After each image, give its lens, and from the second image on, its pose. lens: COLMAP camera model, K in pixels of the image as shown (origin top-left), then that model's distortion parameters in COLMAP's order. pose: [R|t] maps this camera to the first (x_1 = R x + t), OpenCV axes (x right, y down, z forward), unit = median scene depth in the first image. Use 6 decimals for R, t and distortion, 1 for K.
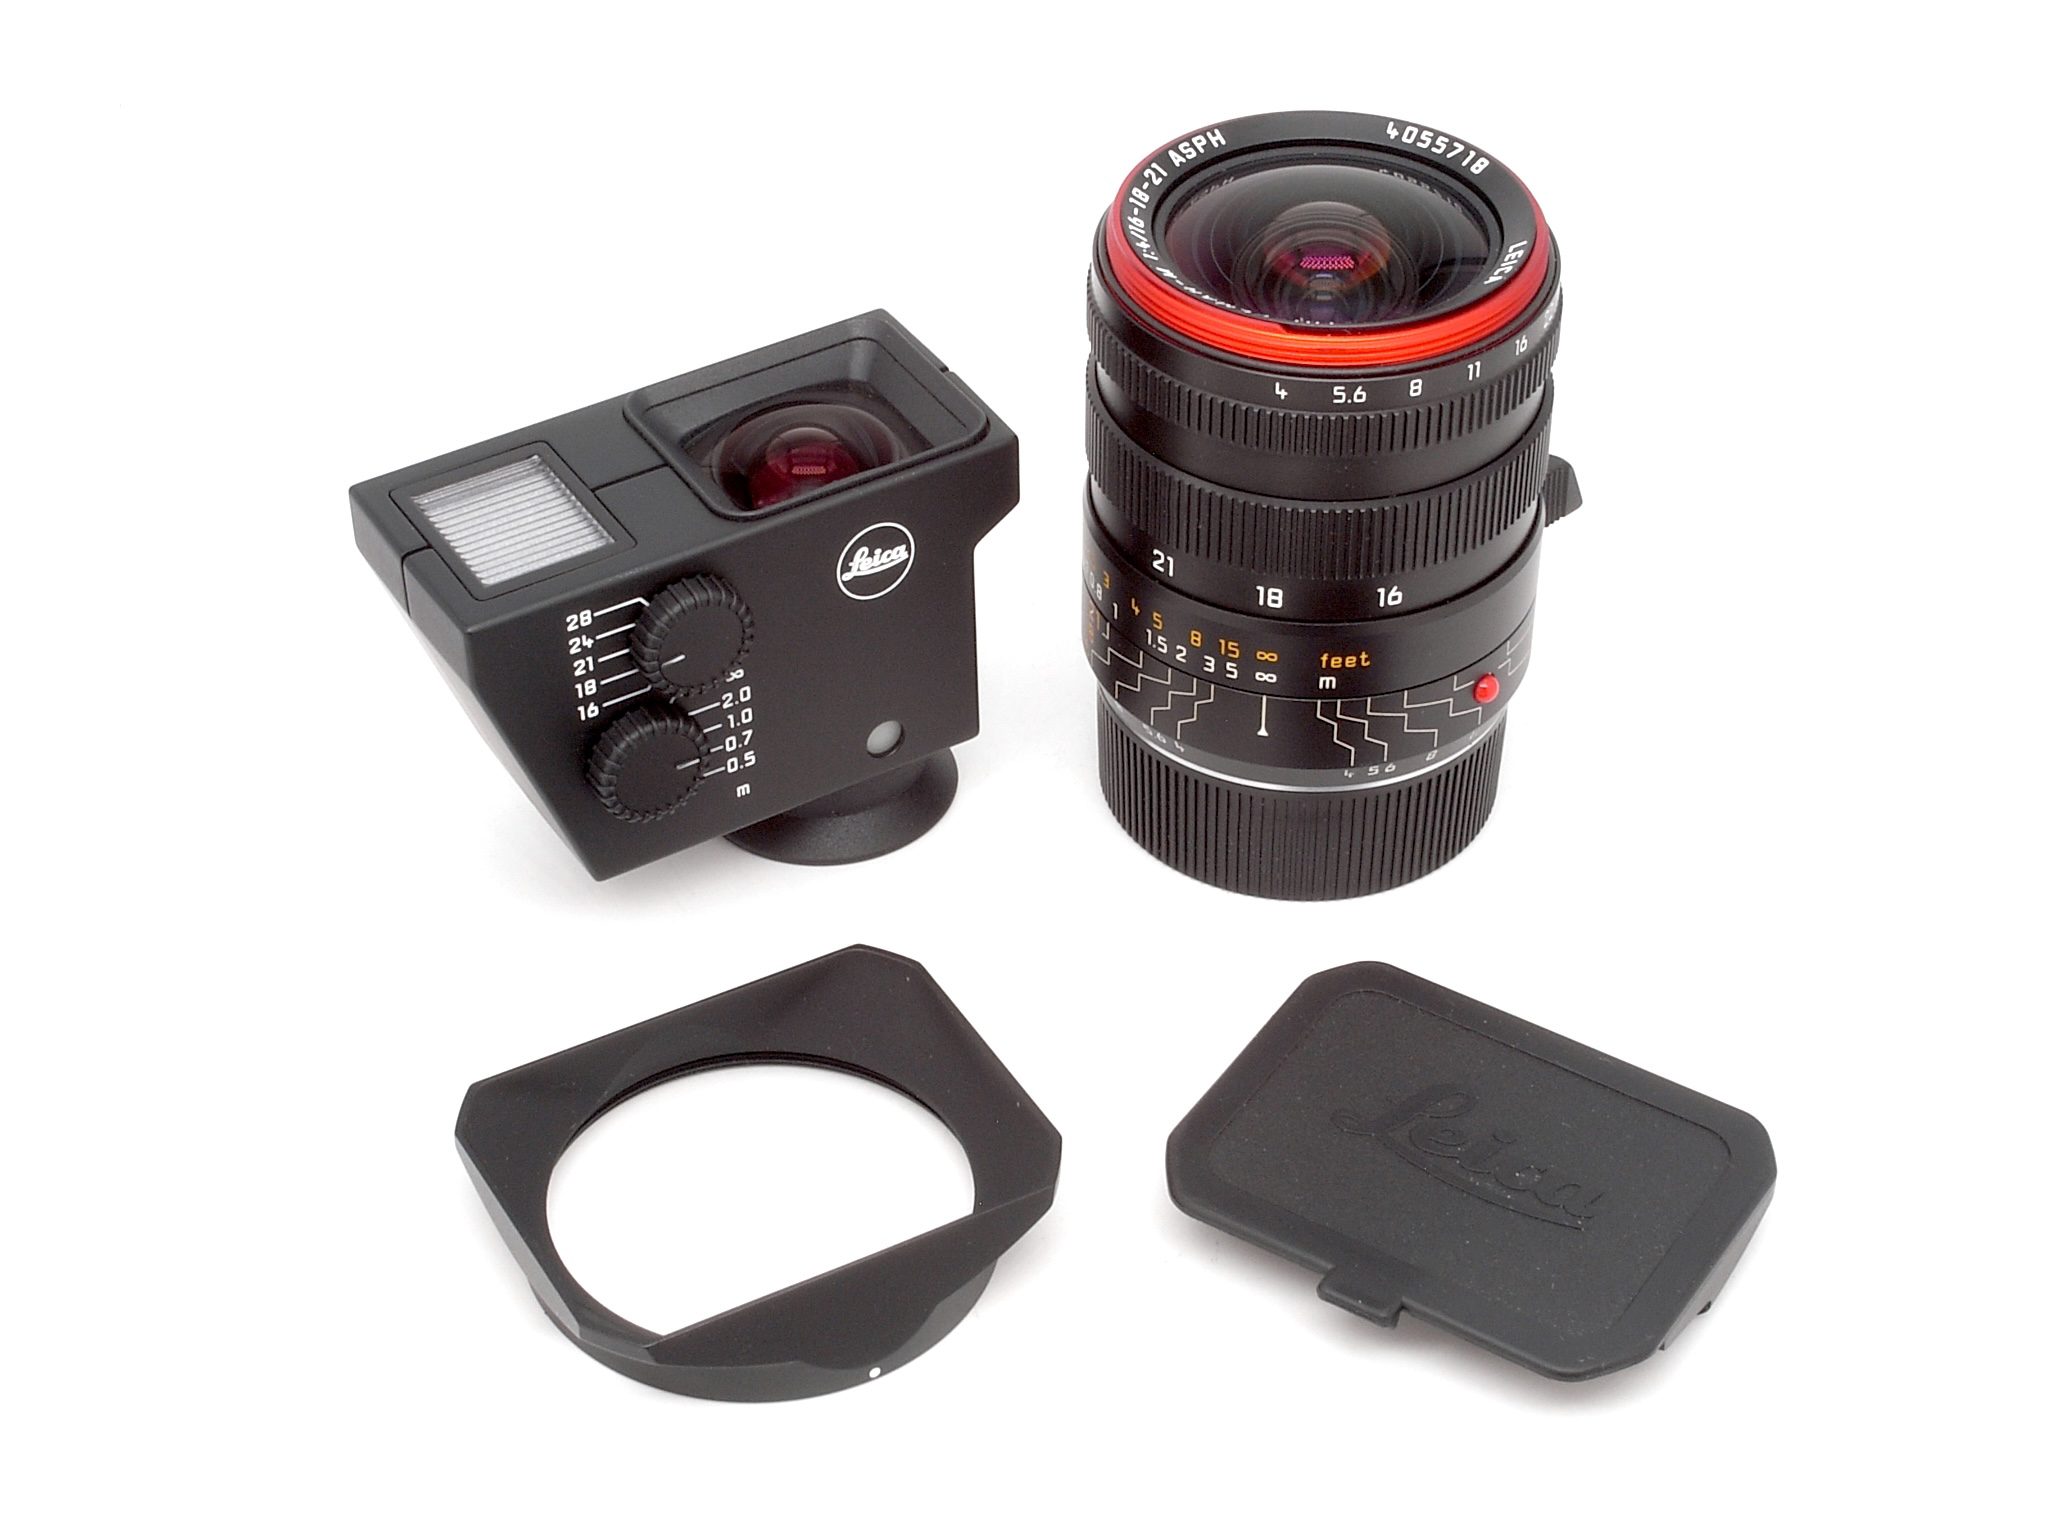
lens RADIAL K [[4264.7, 0, 923.2], [0, 4264.7, 763.5], [0, 0, 1]] dist [0.028540, 0.033155]
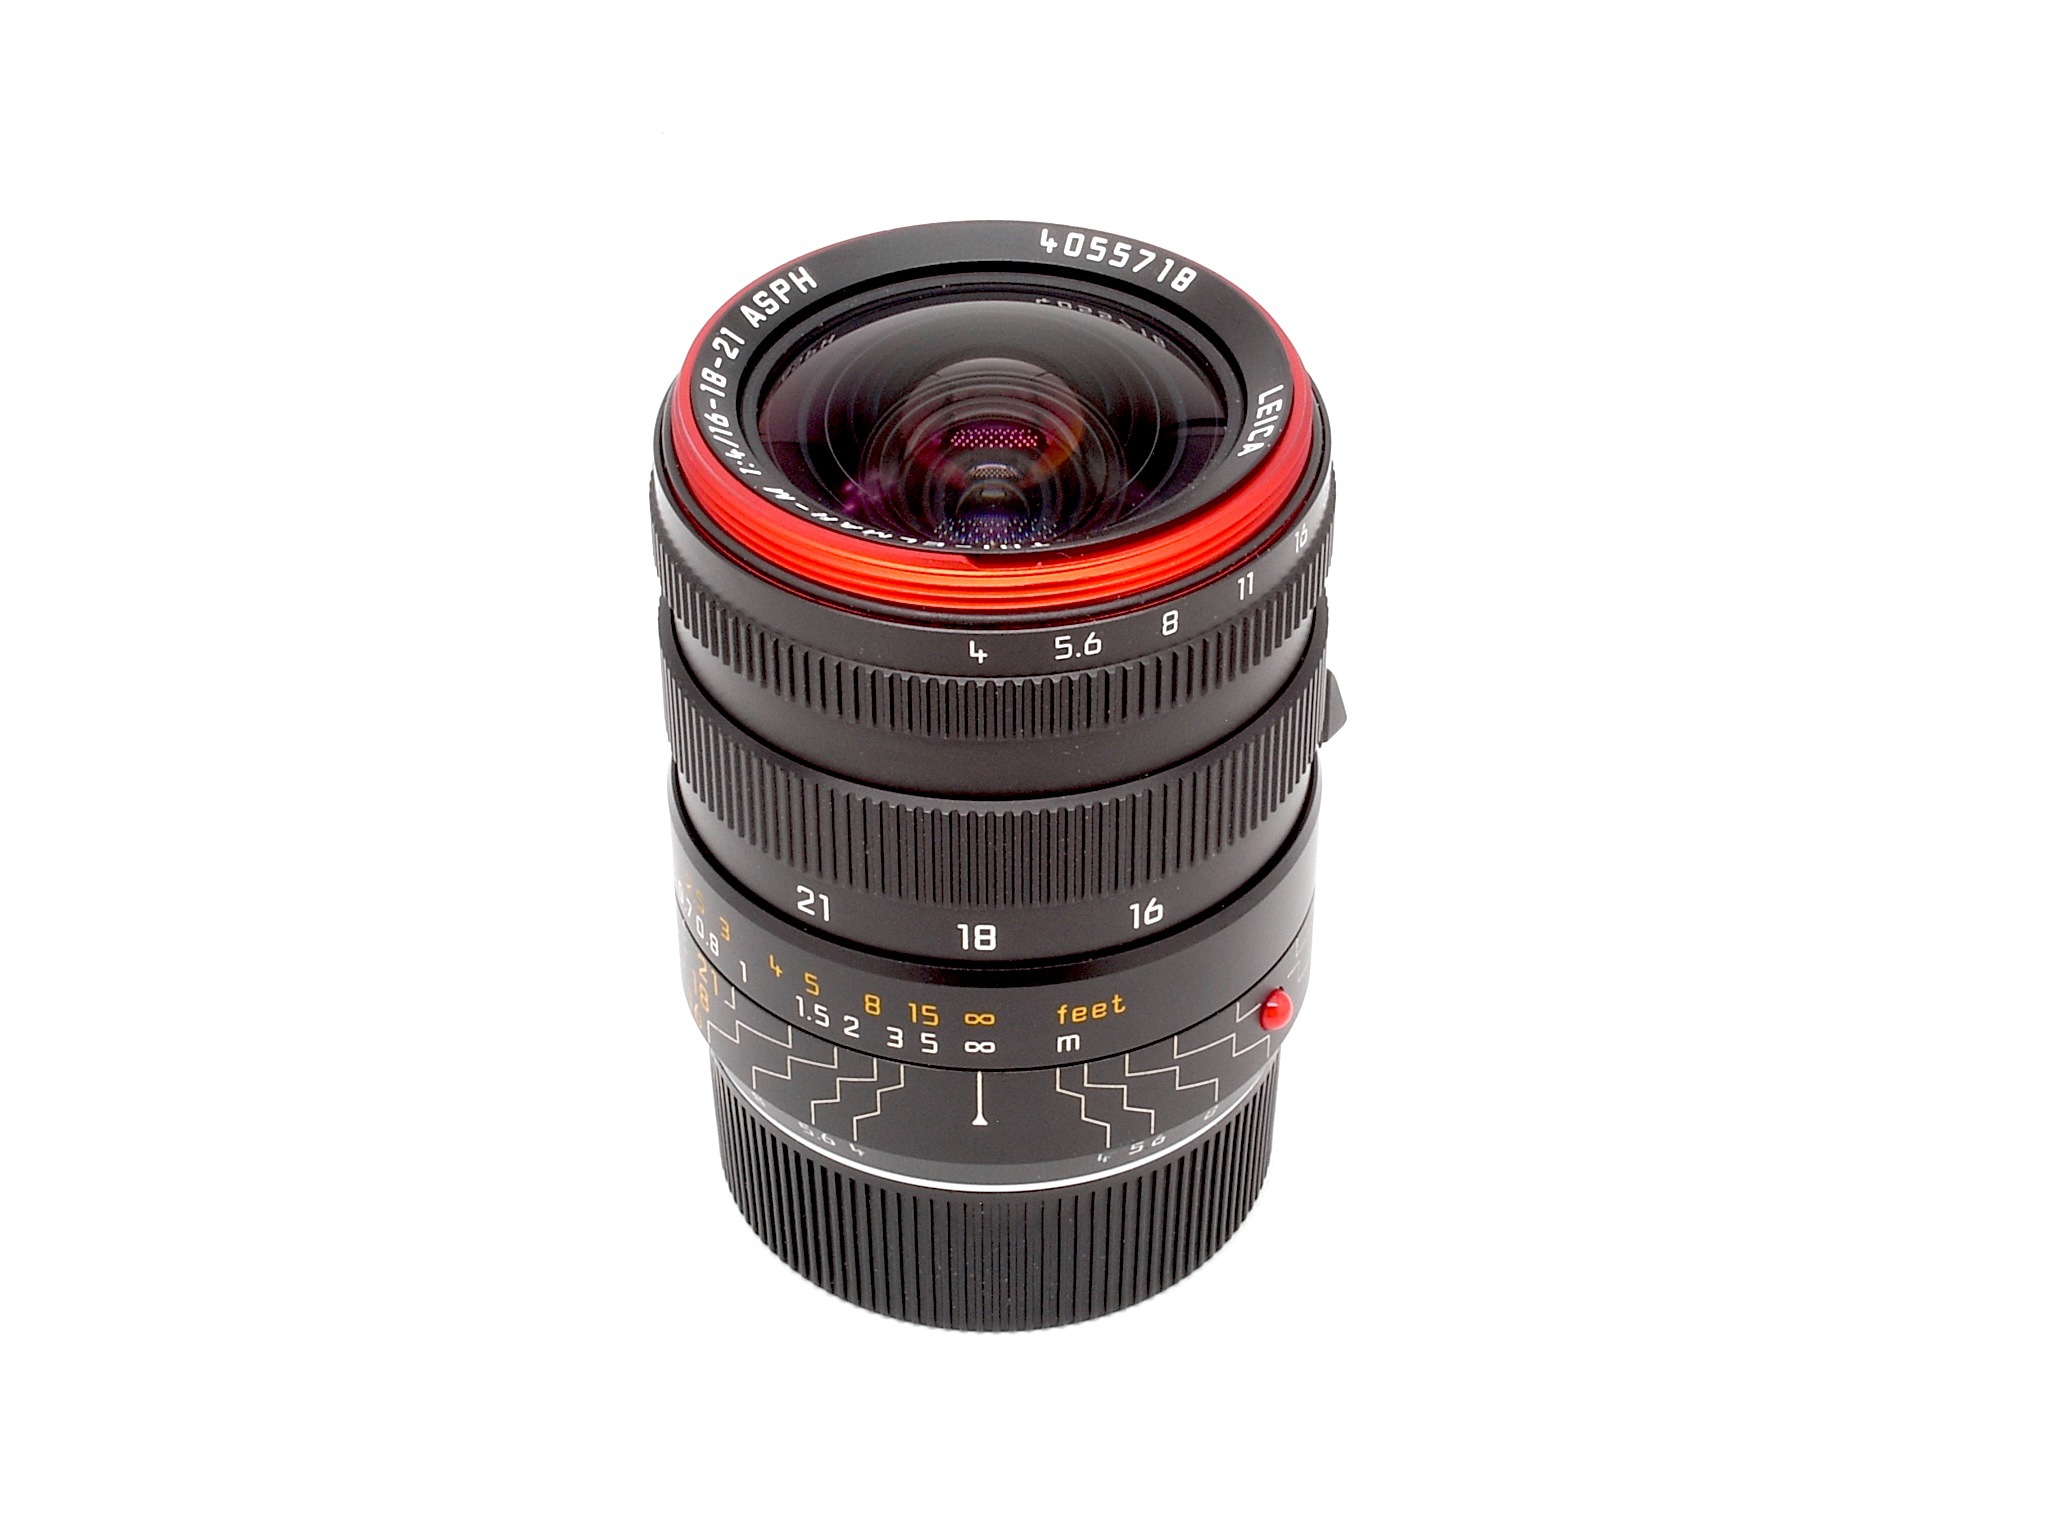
lens RADIAL K [[4264.7, 0, 923.2], [0, 4264.7, 763.5], [0, 0, 1]] dist [0.028540, 0.033155]
pose [[0.978980, -0.128437, 0.158439, -0.032303], [0.128428, 0.991665, 0.010343, -0.074062], [-0.158447, 0.010222, 0.987315, 0.317450]]
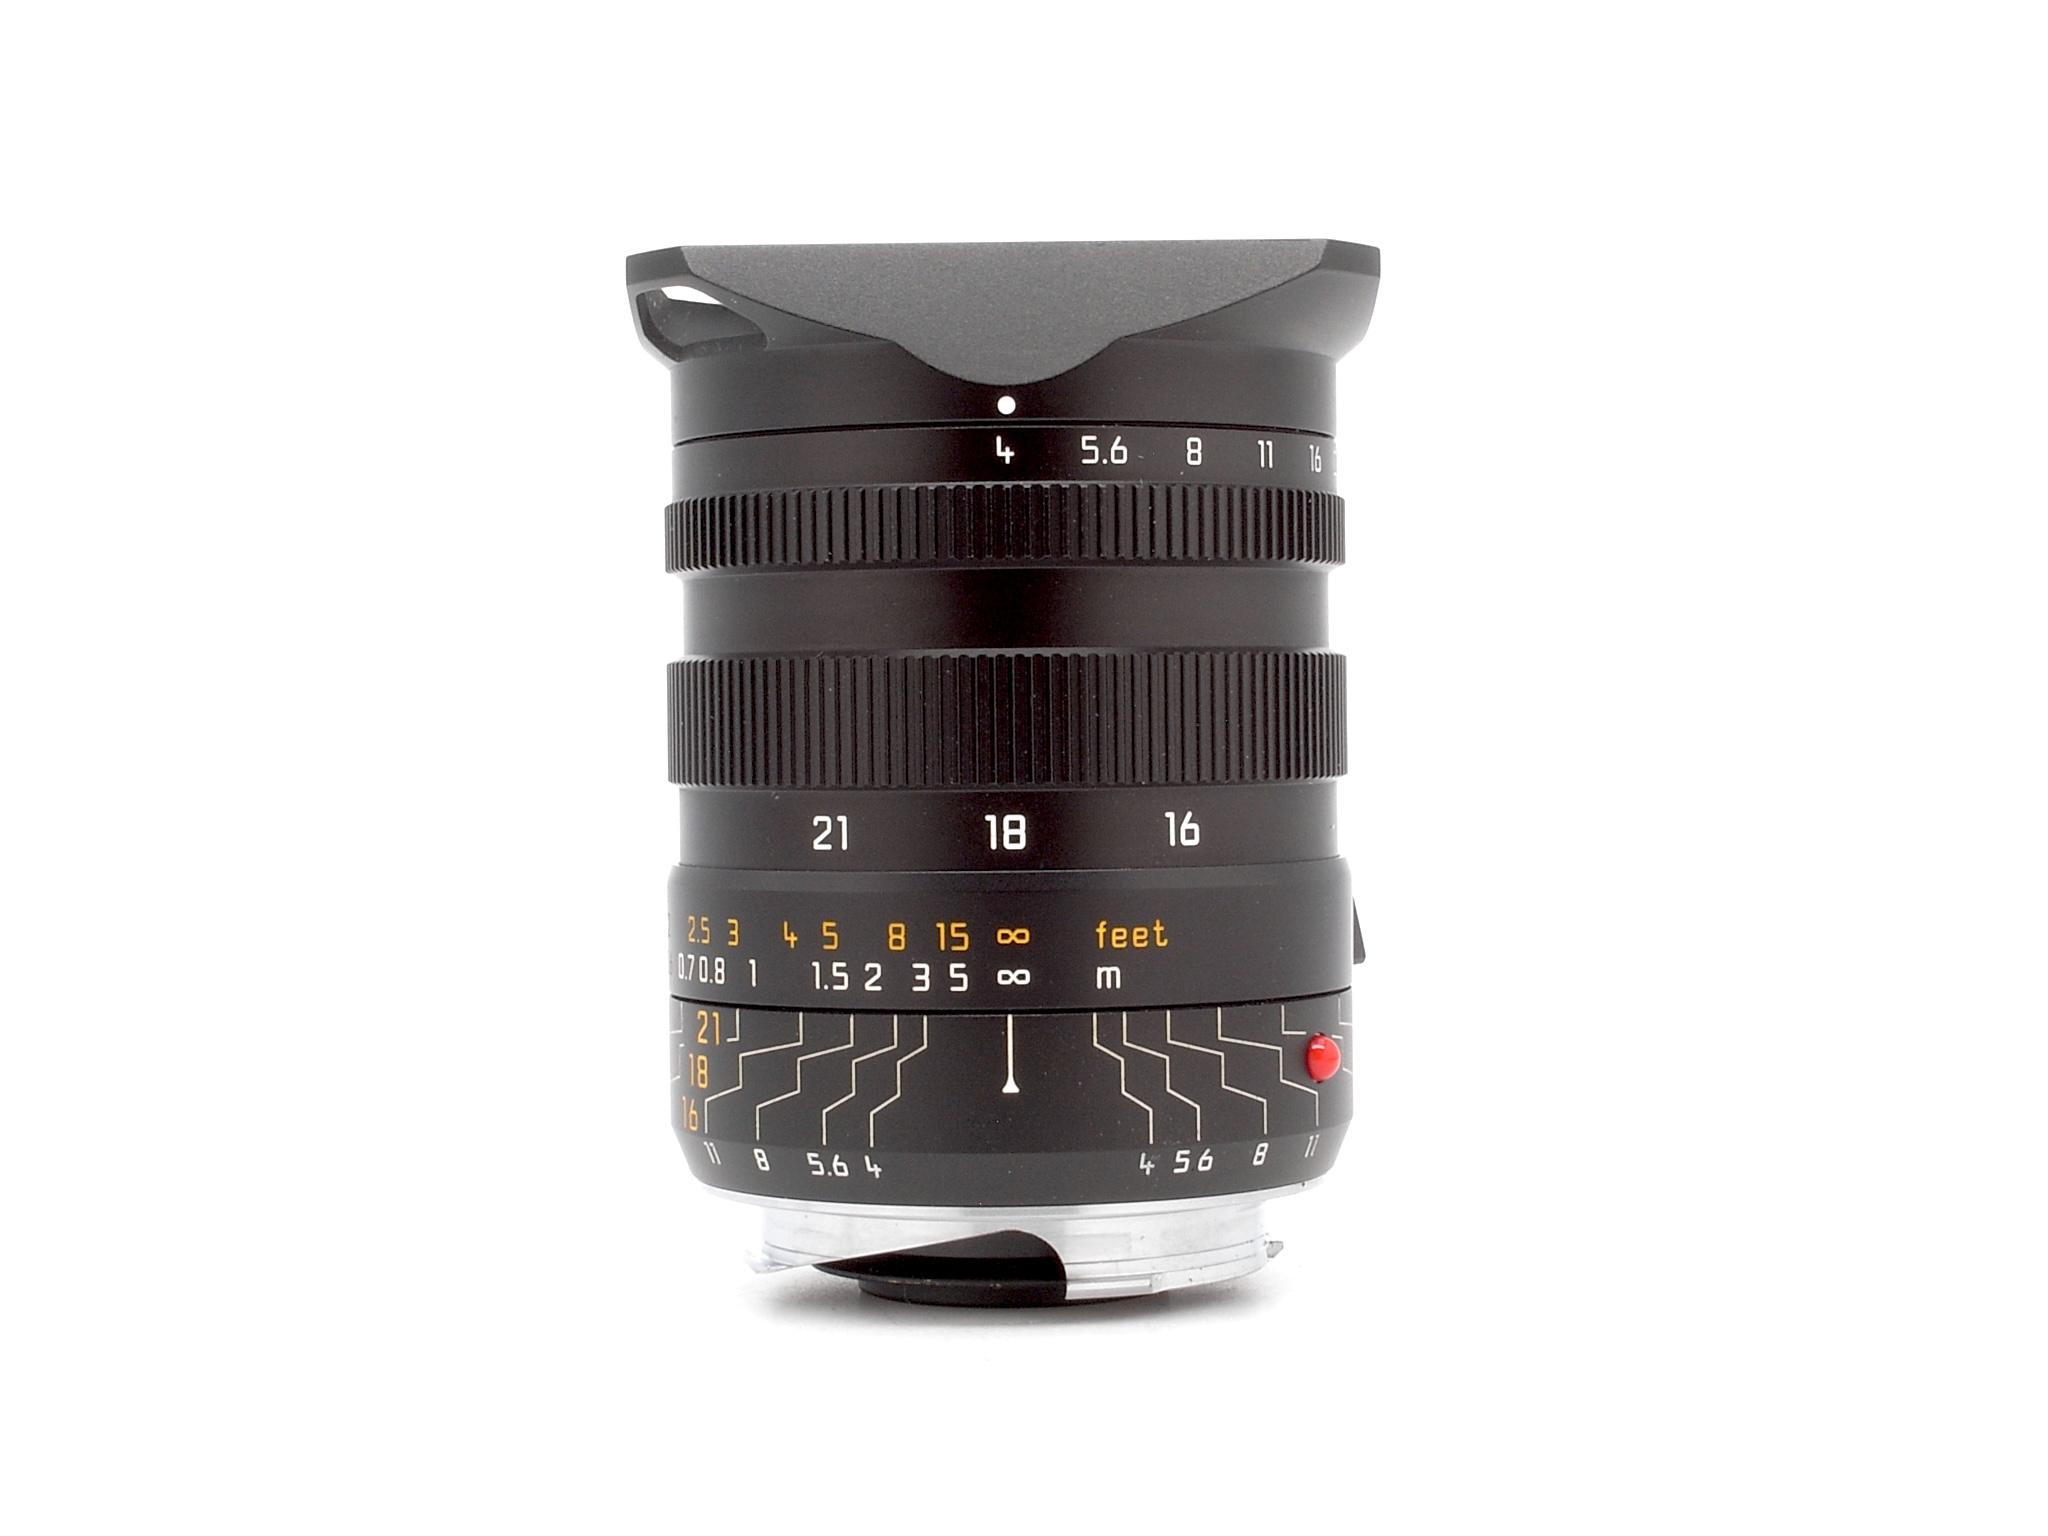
lens RADIAL K [[4264.7, 0, 923.2], [0, 4264.7, 763.5], [0, 0, 1]] dist [0.028540, 0.033155]
pose [[0.967751, -0.006772, 0.251818, -0.093508], [0.161066, 0.785246, -0.597869, 0.334292], [-0.193691, 0.619147, 0.761013, 0.495093]]
